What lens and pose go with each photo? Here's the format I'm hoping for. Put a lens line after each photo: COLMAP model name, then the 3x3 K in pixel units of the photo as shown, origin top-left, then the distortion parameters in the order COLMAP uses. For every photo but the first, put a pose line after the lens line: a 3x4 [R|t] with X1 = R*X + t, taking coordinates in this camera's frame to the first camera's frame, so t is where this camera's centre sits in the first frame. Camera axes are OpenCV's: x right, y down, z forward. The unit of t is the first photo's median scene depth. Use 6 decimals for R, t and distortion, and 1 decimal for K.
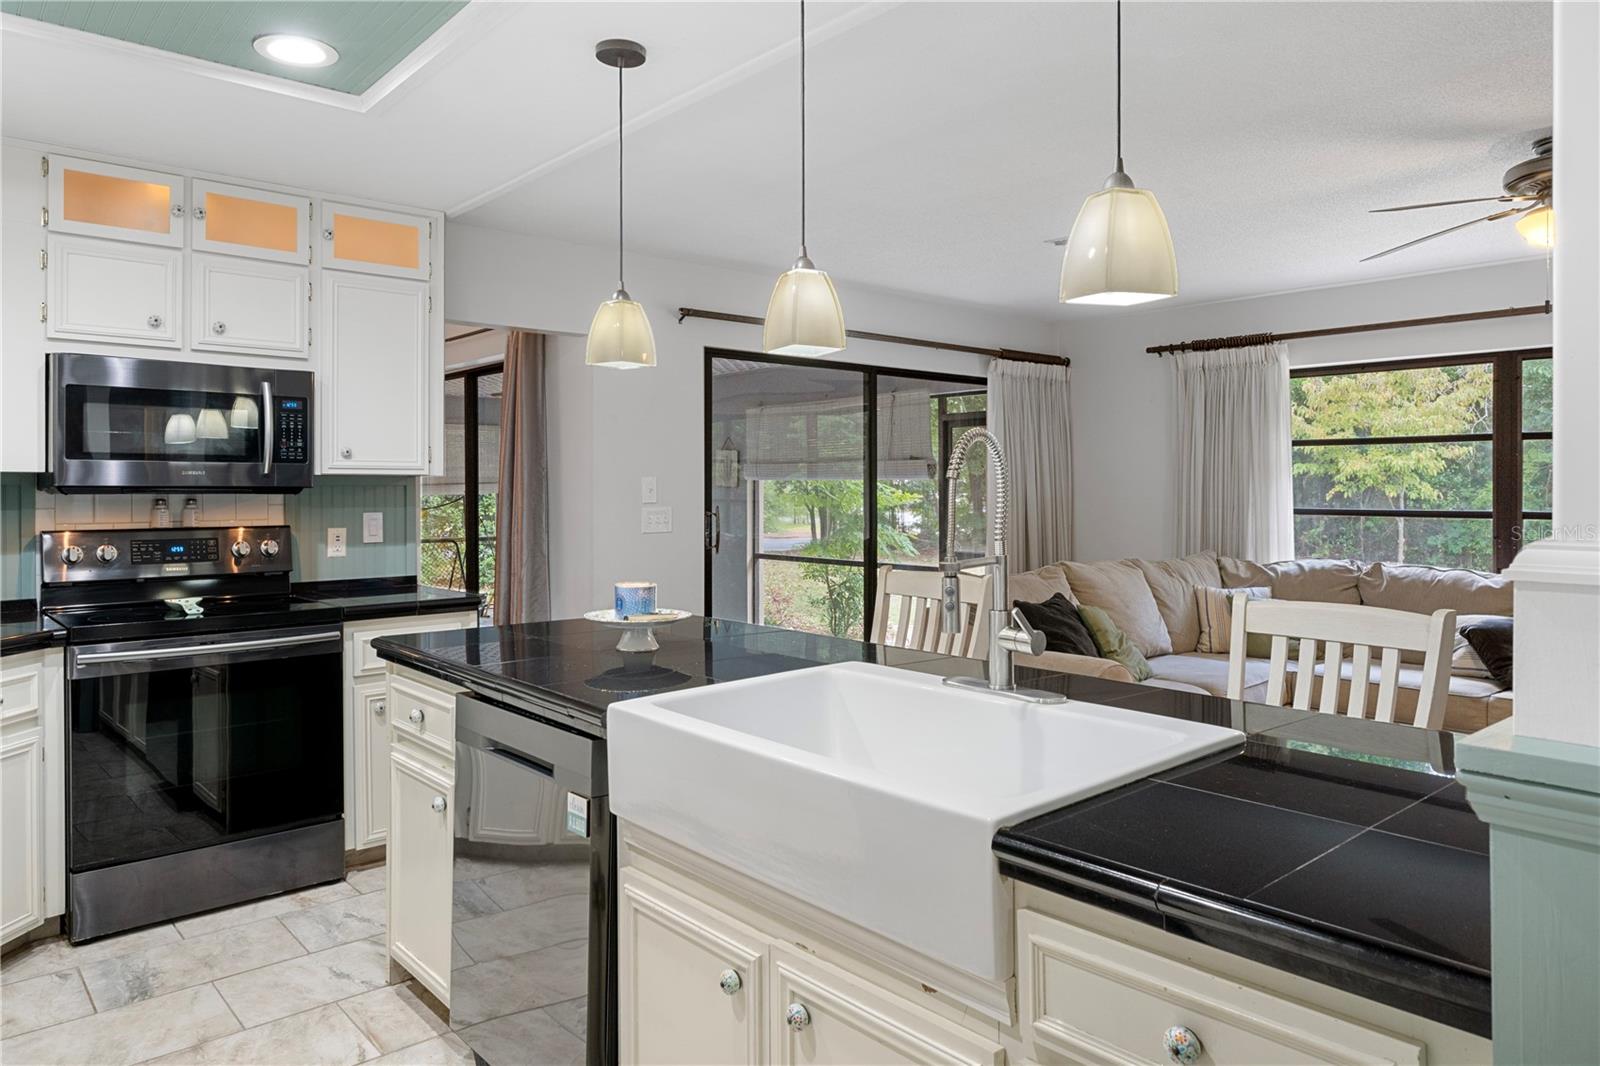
lens RADIAL K [[1055.1, 0, 800.0], [0, 1055.1, 533.0], [0, 0, 1]] dist [0.002010, 0.000426]
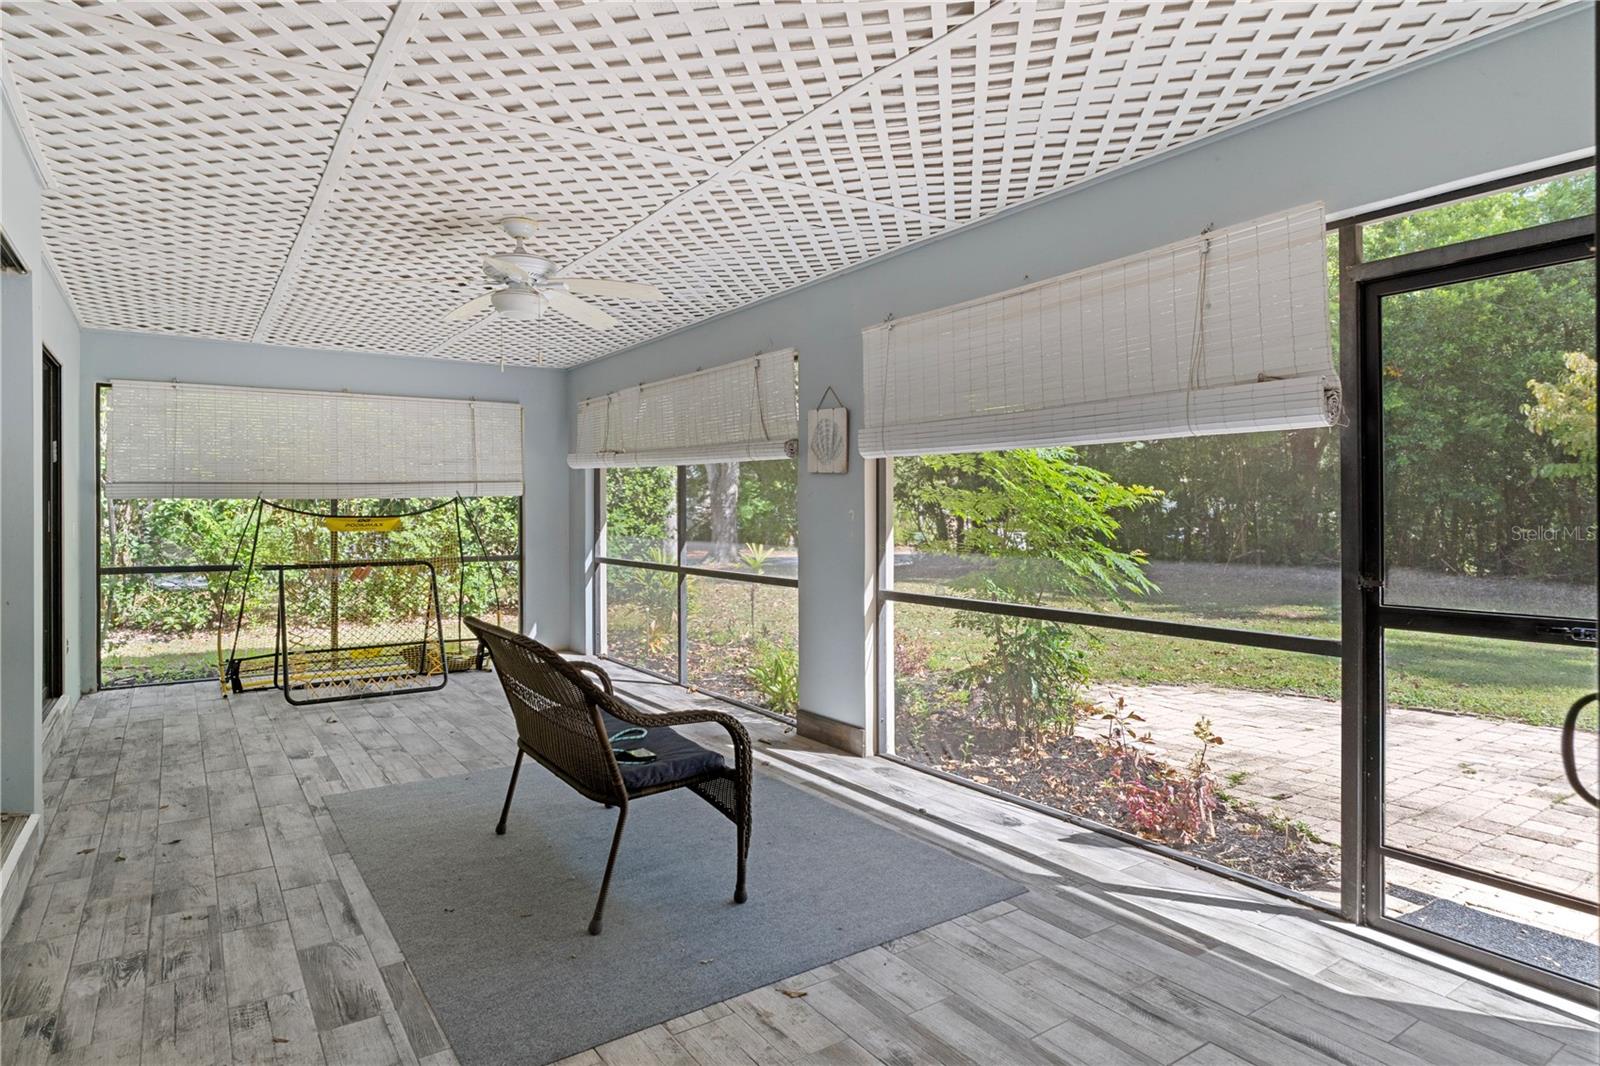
lens RADIAL K [[883.3, 0, 808.3], [0, 883.3, 511.9], [0, 0, 1]] dist [-0.004588, -0.001172]
pose [[0.994929, -0.002665, -0.100542, -0.032726], [-0.001472, 0.999156, -0.041053, -0.003339], [0.100567, 0.040993, 0.994085, 0.540926]]
